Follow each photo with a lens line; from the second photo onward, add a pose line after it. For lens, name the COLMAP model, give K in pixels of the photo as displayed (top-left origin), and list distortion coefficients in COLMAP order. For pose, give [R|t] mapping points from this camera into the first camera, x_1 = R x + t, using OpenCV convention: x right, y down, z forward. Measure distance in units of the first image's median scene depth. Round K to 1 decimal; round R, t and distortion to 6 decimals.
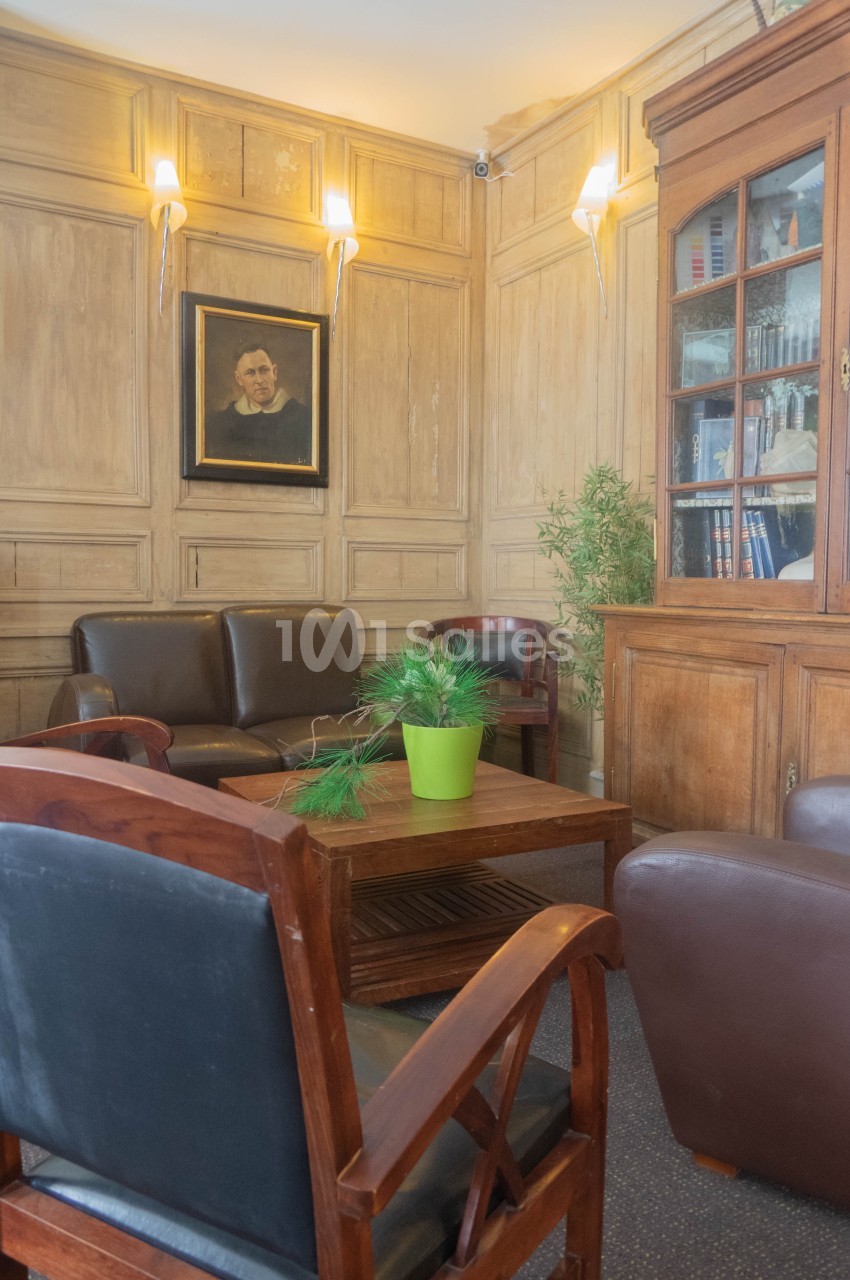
lens RADIAL K [[941.3, 0, 402.7], [0, 941.3, 621.9], [0, 0, 1]] dist [0.006912, -0.013984]
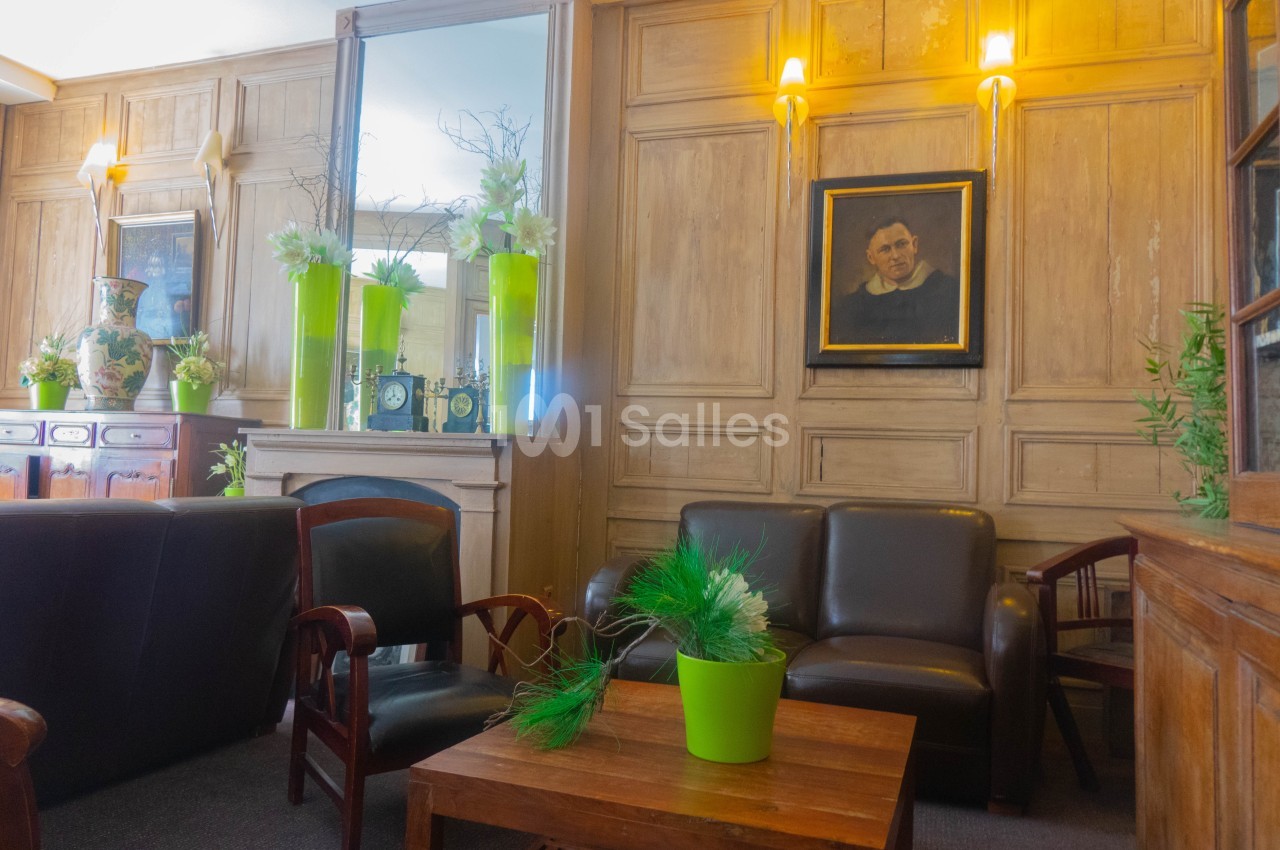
lens RADIAL K [[877.3, 0, 659.9], [0, 877.3, 417.4], [0, 0, 1]] dist [-0.002352, -0.010288]
pose [[0.681281, -0.024648, -0.731607, 0.315191], [-0.064395, 0.993540, -0.093438, -0.006970], [0.729184, 0.110770, 0.675293, 0.281691]]
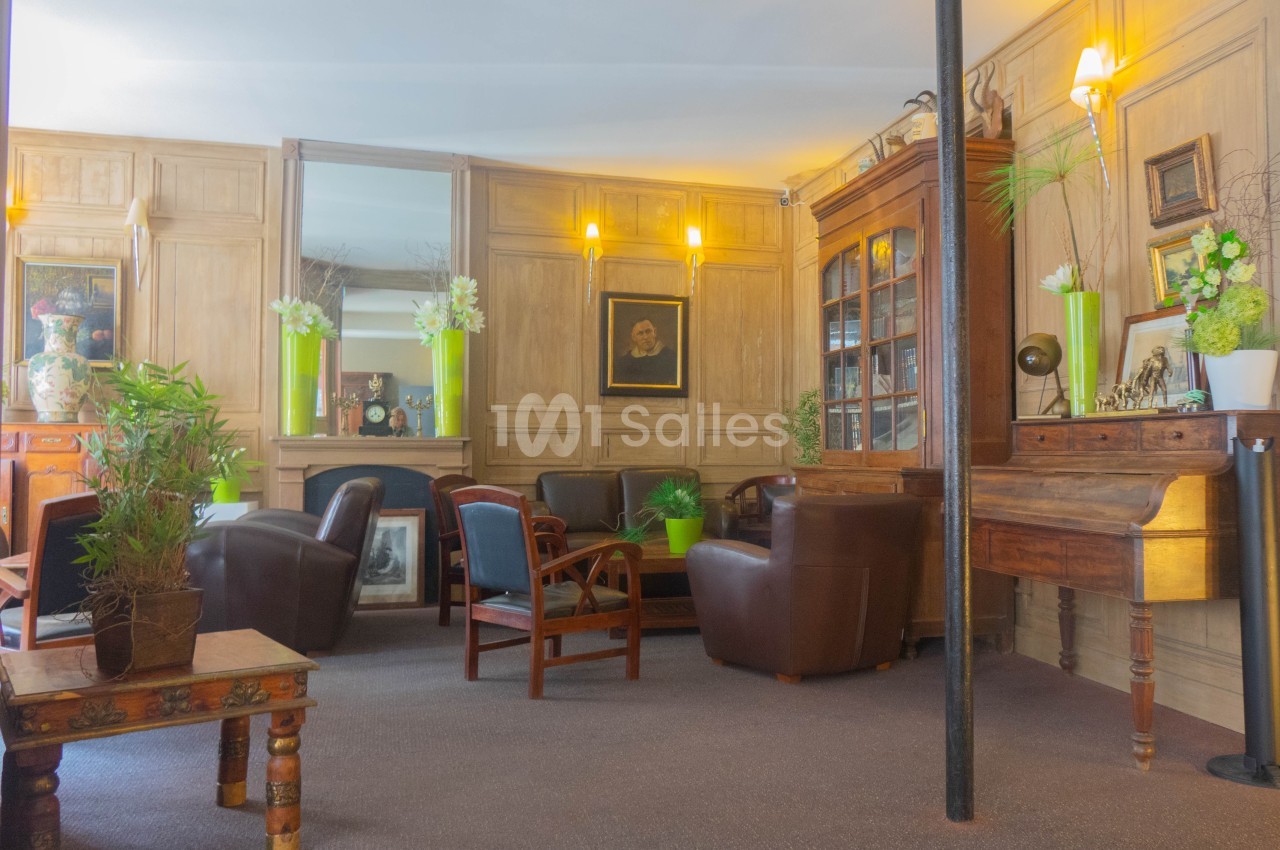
lens RADIAL K [[941.3, 0, 713.5], [0, 941.3, 409.7], [0, 0, 1]] dist [0.006912, -0.013984]
pose [[0.977222, -0.015068, -0.211685, 0.337695], [-0.005119, 0.995512, -0.094492, 0.038462], [0.212158, 0.093424, 0.972759, -0.649545]]
